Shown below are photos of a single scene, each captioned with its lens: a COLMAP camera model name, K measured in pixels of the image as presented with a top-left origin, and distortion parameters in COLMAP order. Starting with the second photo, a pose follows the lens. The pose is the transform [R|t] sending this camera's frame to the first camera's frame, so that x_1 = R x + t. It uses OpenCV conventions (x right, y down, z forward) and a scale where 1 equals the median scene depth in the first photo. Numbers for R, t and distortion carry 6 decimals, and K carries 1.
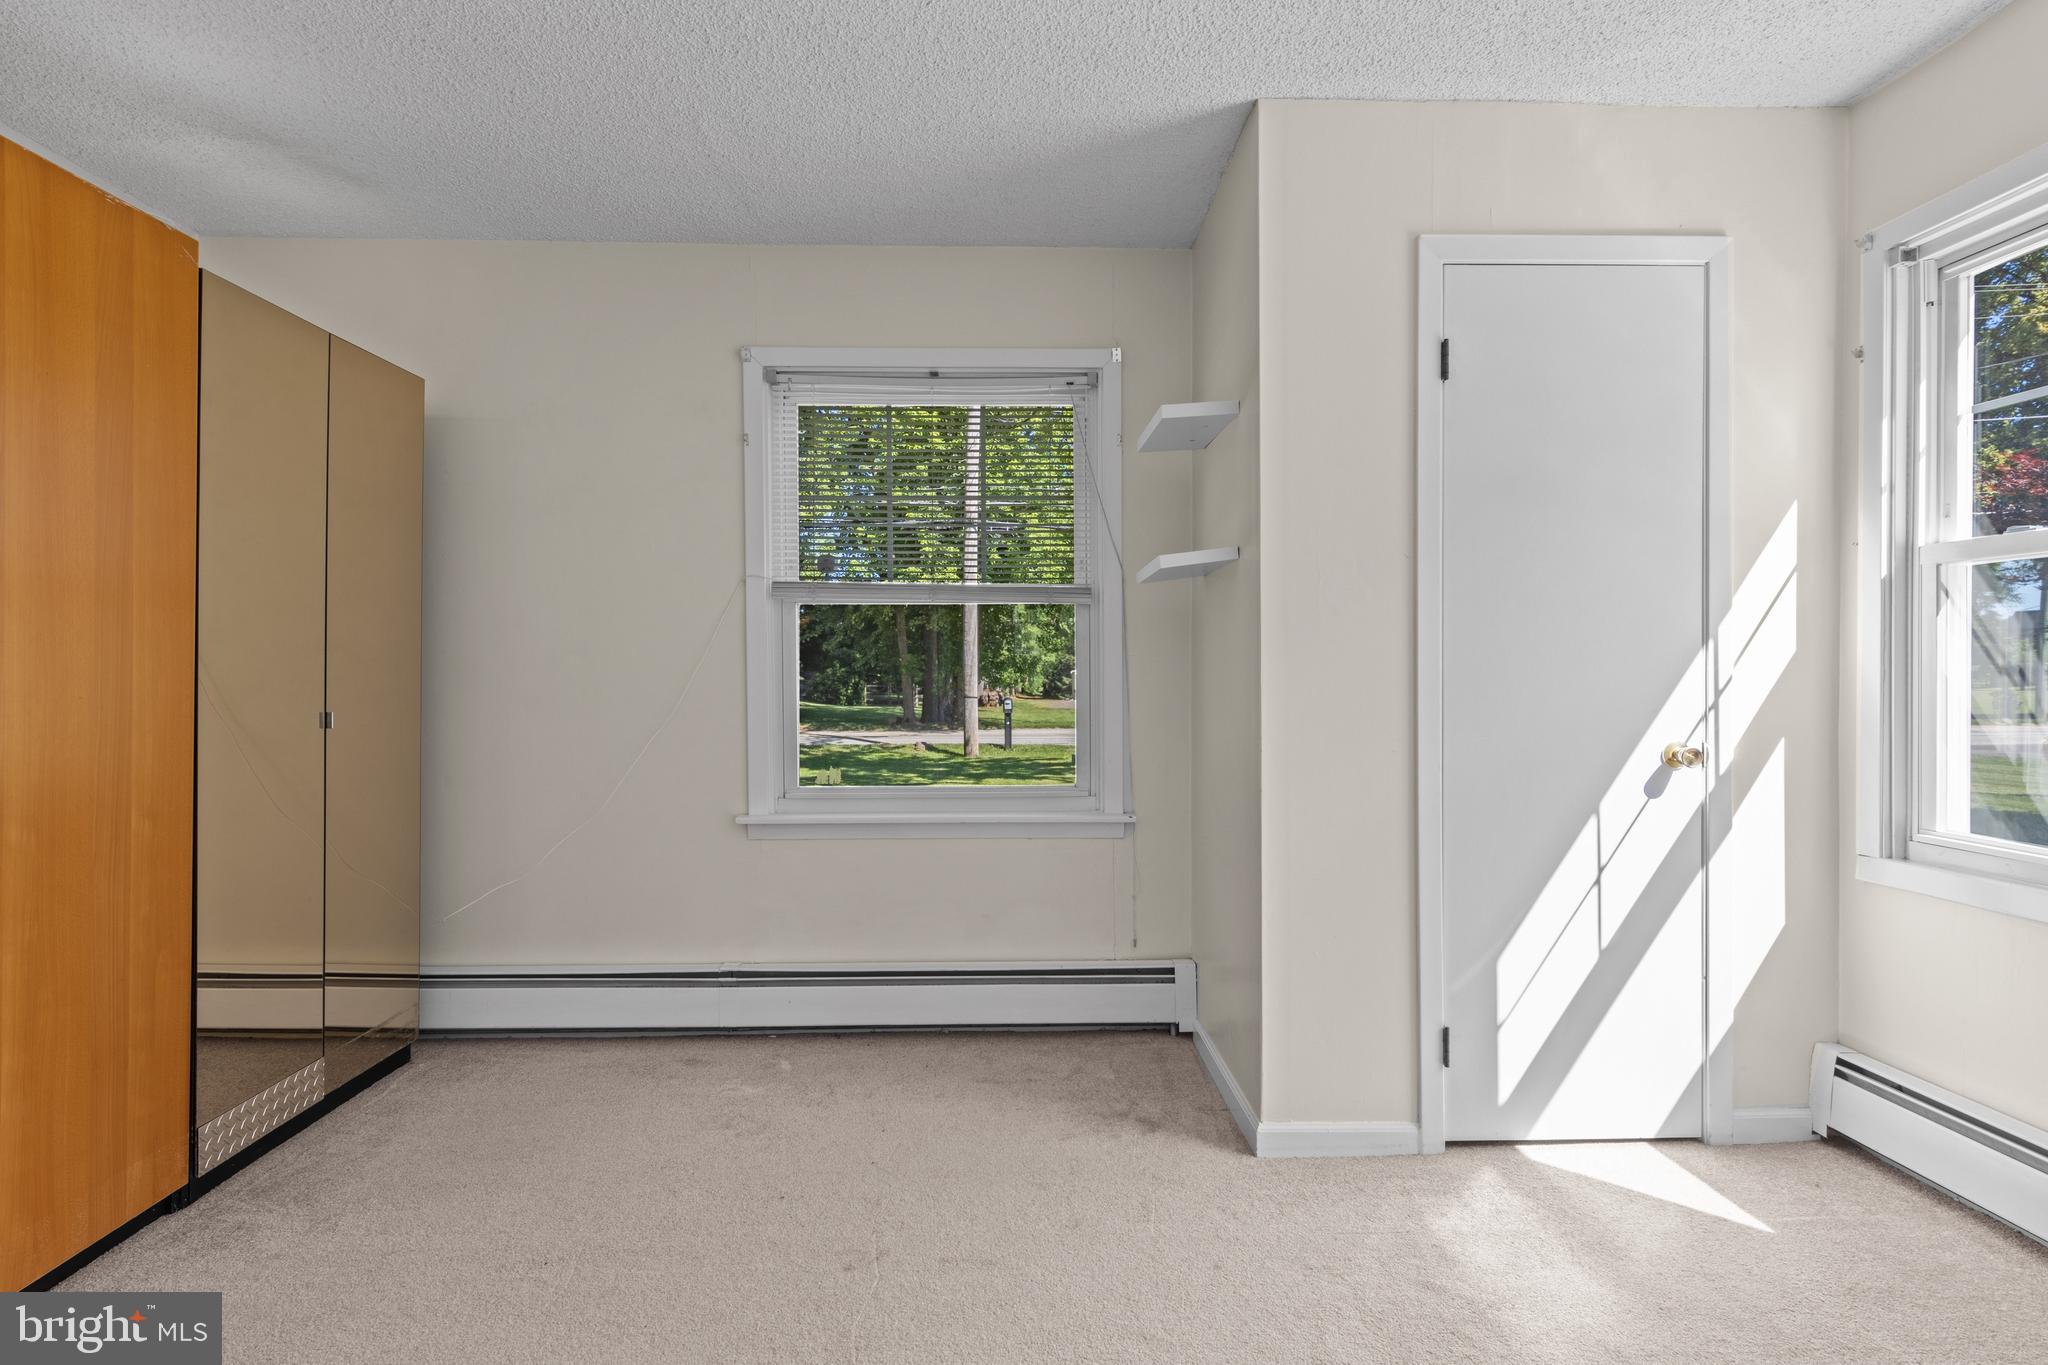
lens RADIAL K [[1055.1, 0, 1032.6], [0, 1055.1, 681.5], [0, 0, 1]] dist [0.012610, -0.004994]
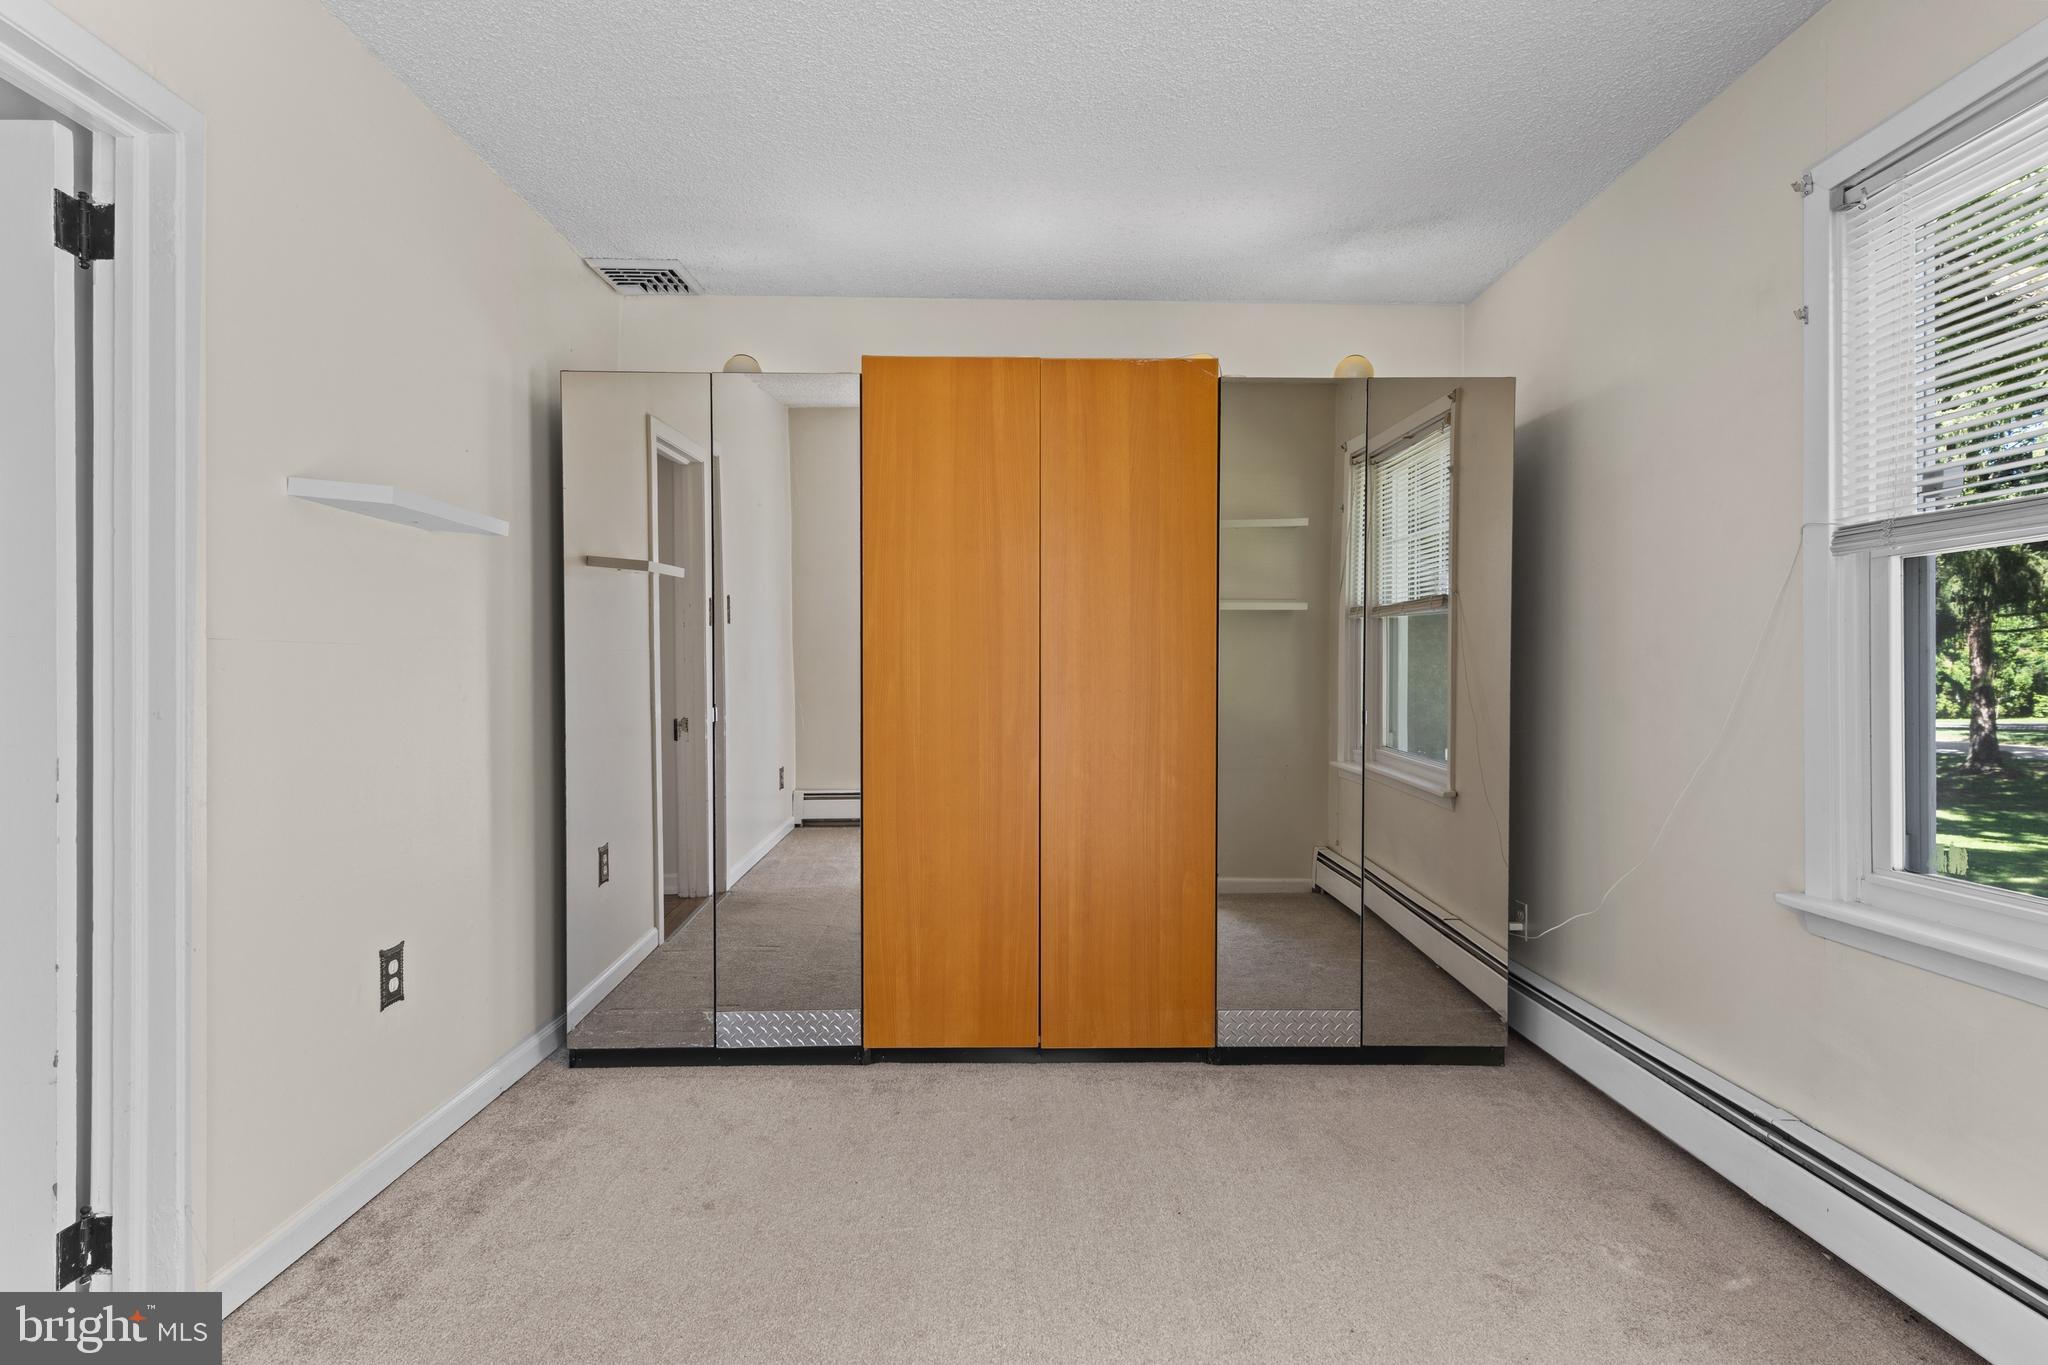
lens RADIAL K [[1055.1, 0, 1014.1], [0, 1055.1, 688.8], [0, 0, 1]] dist [0.012610, -0.004994]
pose [[-0.032287, 0.008034, -0.999446, 0.358104], [-0.010545, 0.999909, 0.008378, 0.000113], [0.999423, 0.010810, -0.032199, 0.486124]]
